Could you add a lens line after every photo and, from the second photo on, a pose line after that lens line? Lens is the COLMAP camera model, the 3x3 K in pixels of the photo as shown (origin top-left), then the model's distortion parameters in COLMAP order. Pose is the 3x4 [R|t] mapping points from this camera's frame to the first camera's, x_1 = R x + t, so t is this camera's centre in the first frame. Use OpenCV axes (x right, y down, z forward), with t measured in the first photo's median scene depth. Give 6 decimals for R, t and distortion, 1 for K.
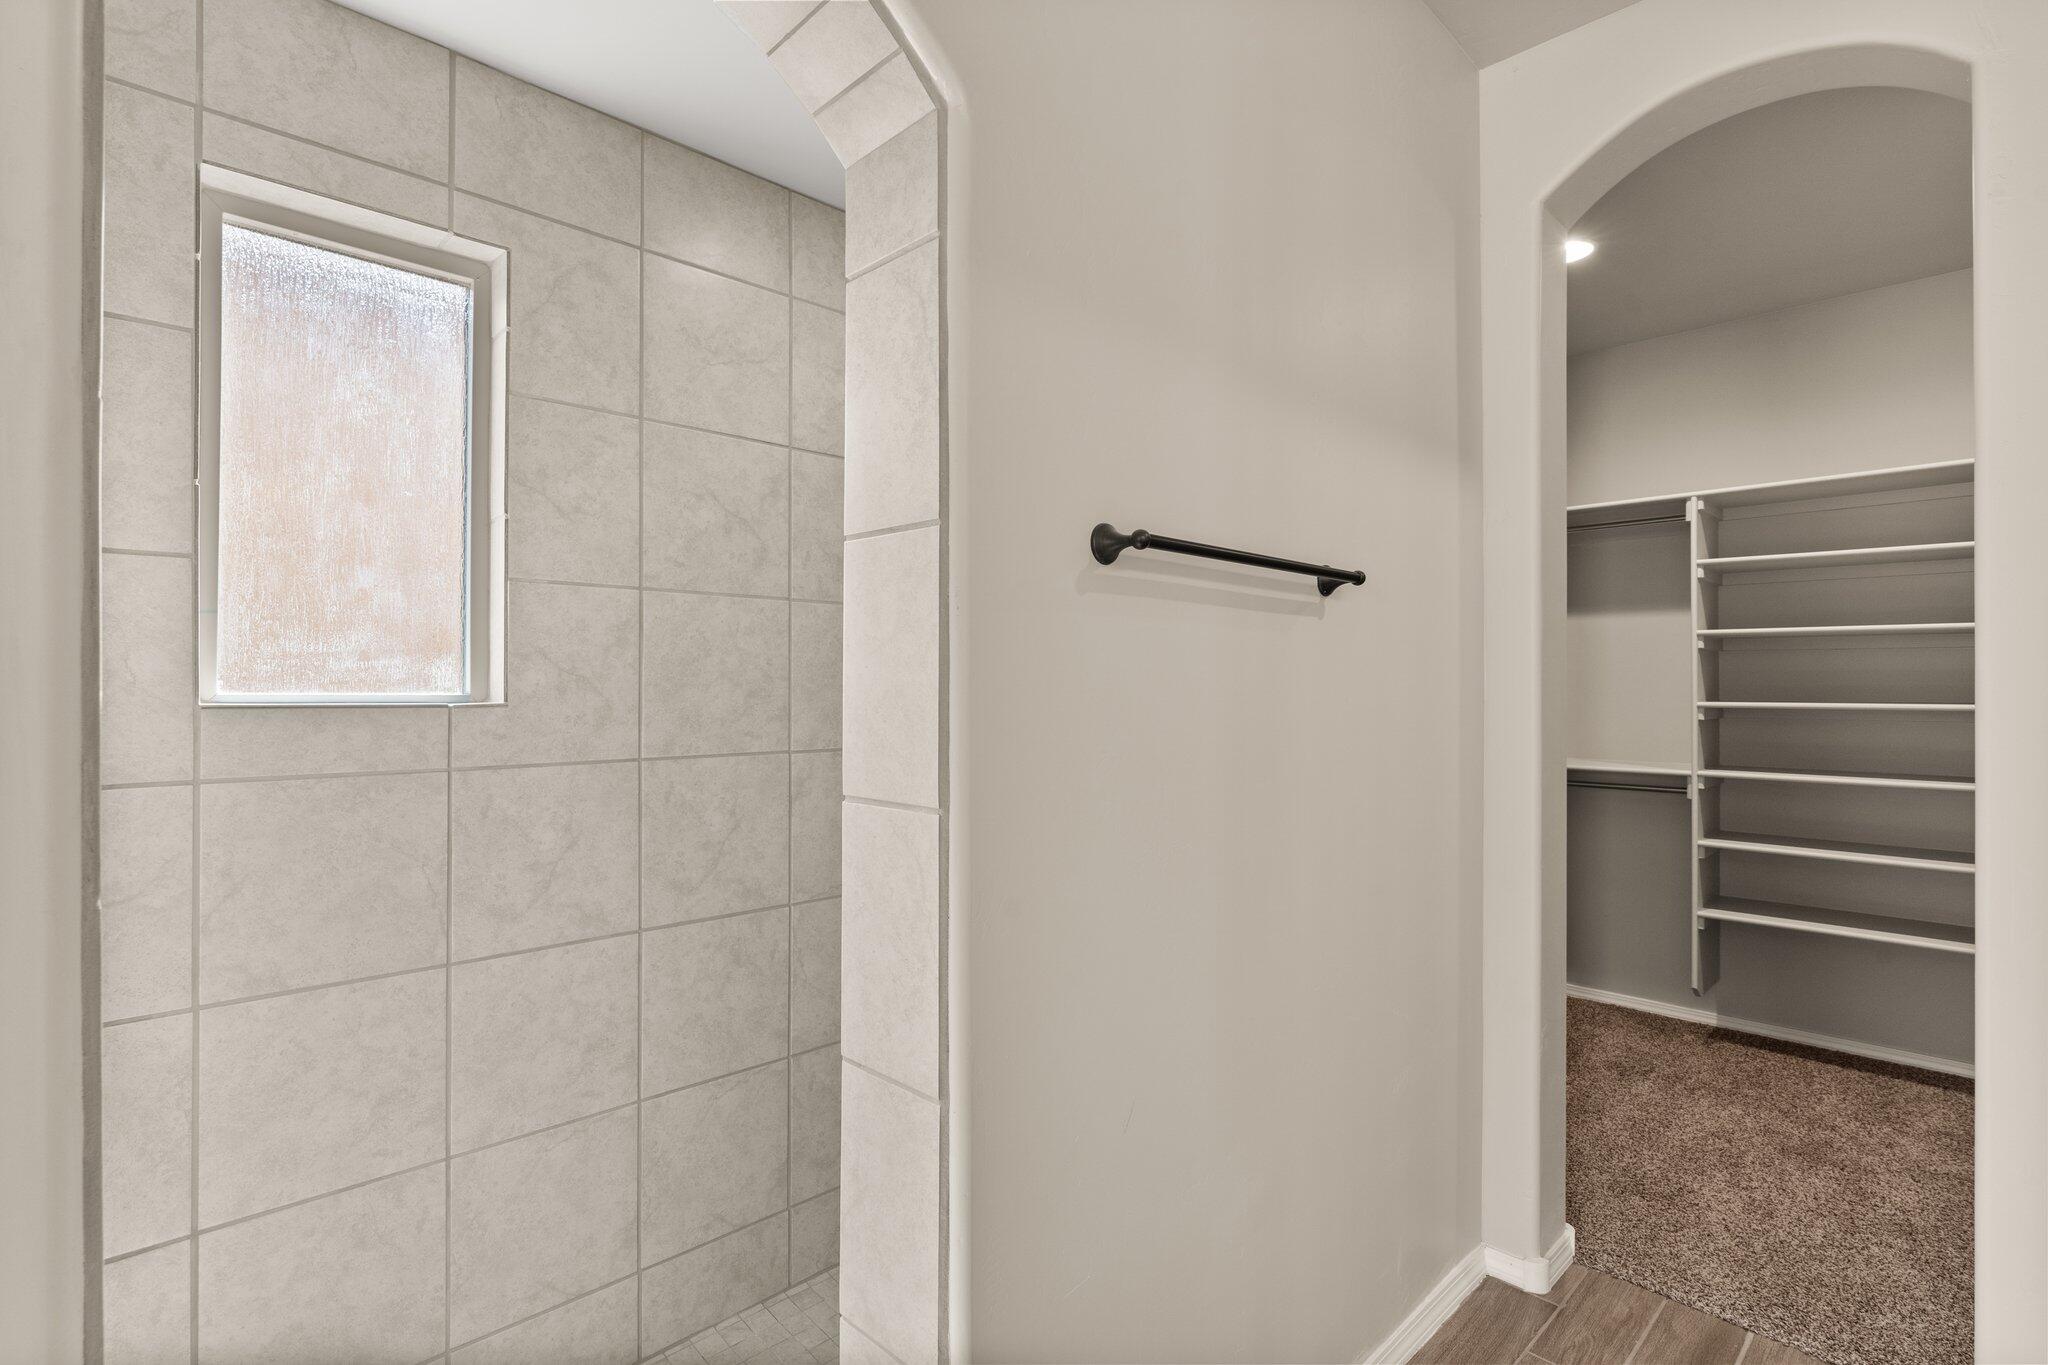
lens RADIAL K [[959.4, 0, 1025.5], [0, 959.4, 677.3], [0, 0, 1]] dist [-0.008667, 0.000984]
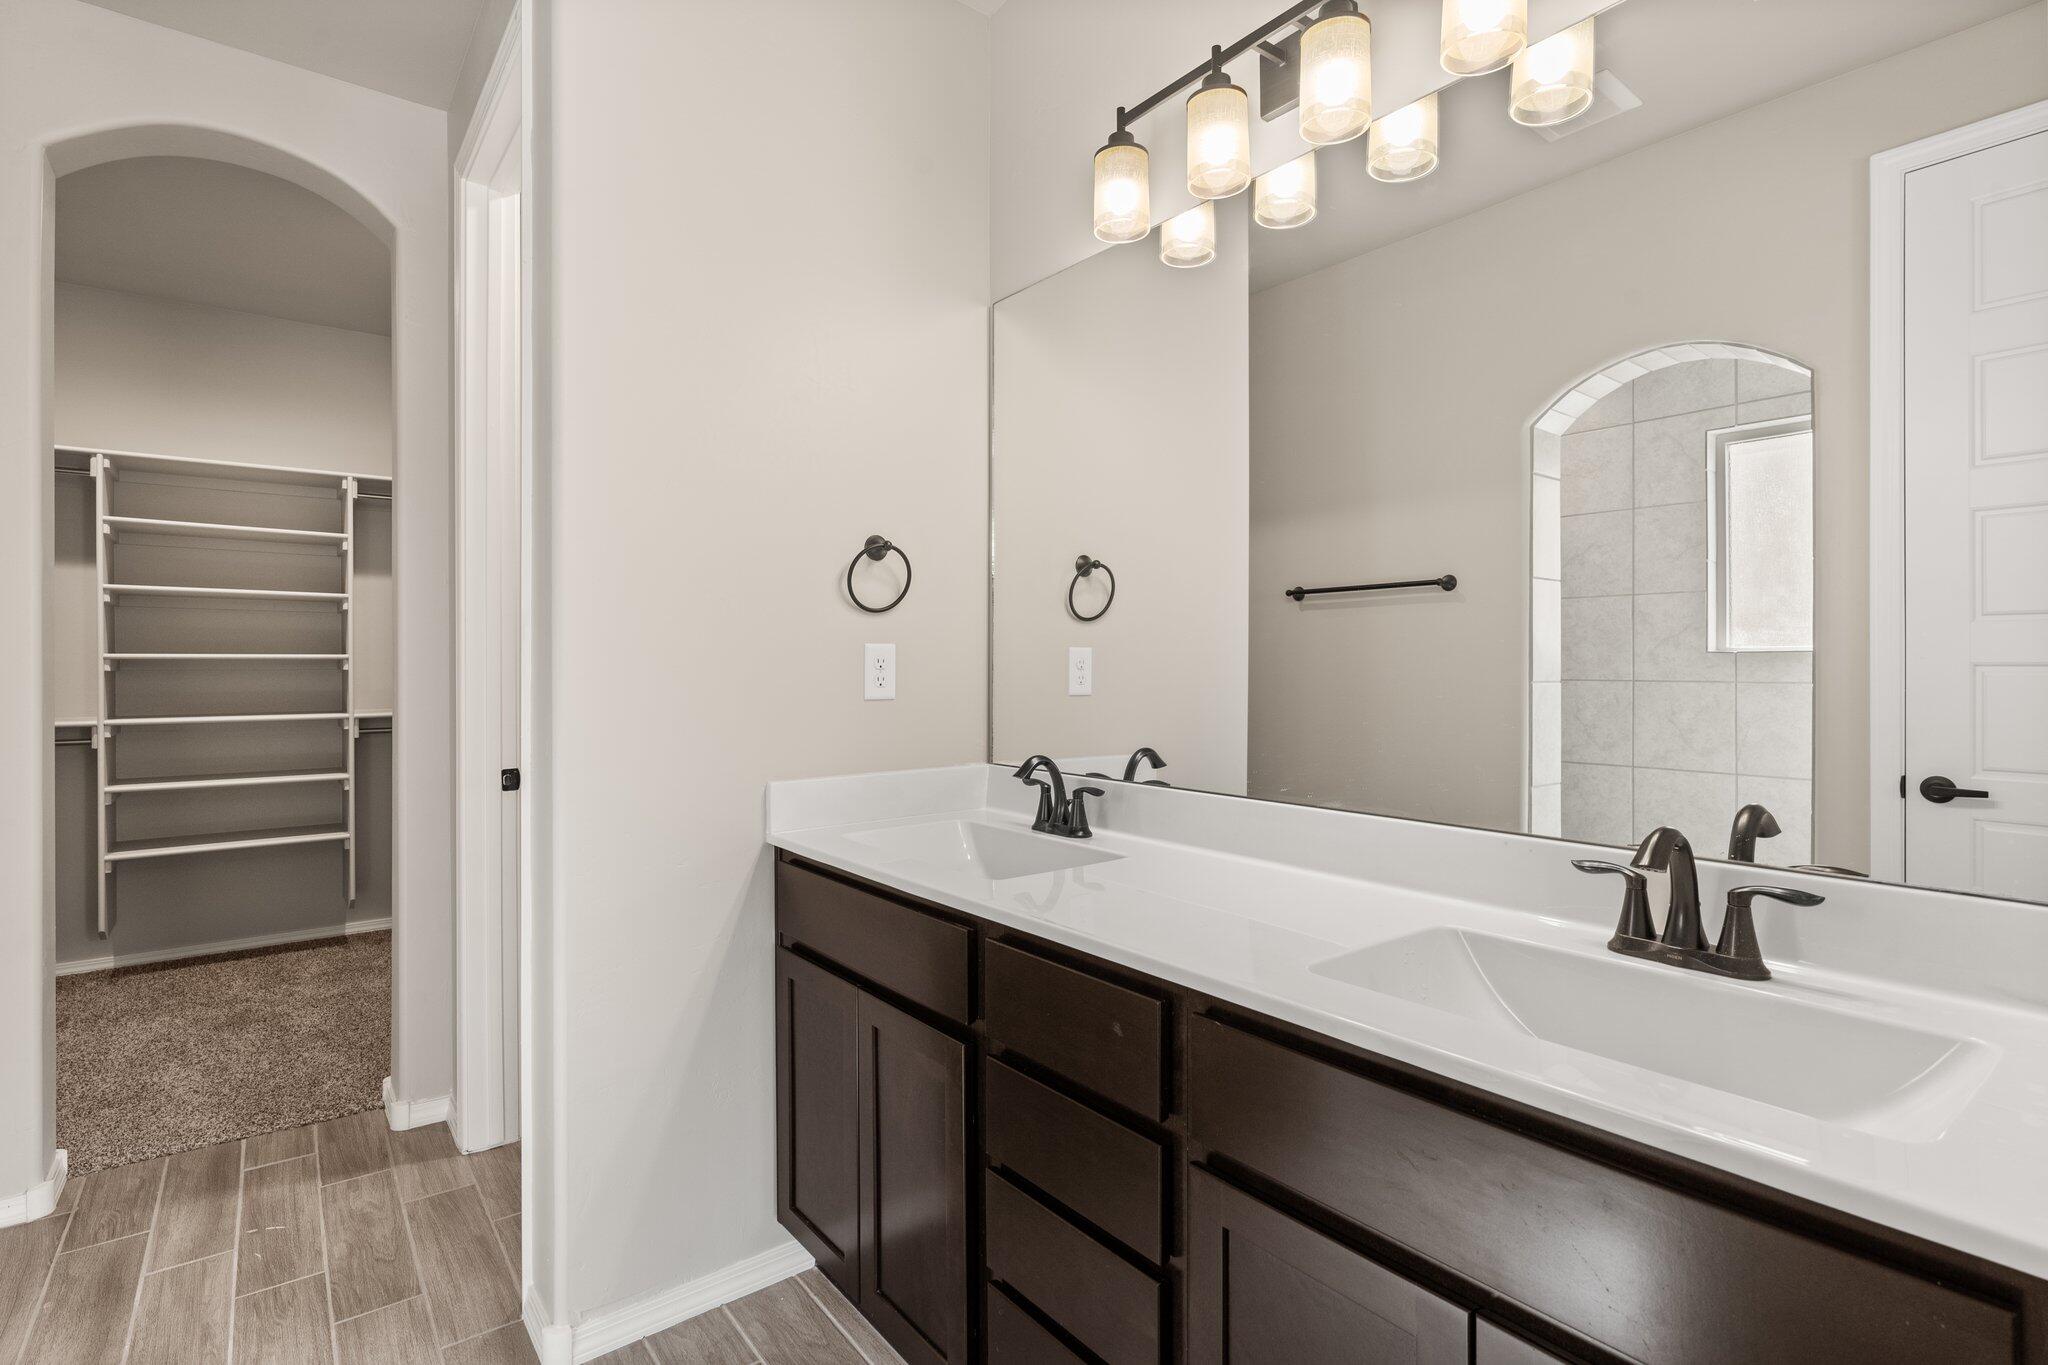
lens RADIAL K [[959.4, 0, 1019.7], [0, 959.4, 667.8], [0, 0, 1]] dist [-0.008667, 0.000984]
pose [[0.092731, -0.009432, 0.995646, -0.231404], [-0.004793, 0.999939, 0.009919, 0.026208], [-0.995680, -0.005692, 0.092681, -0.082093]]
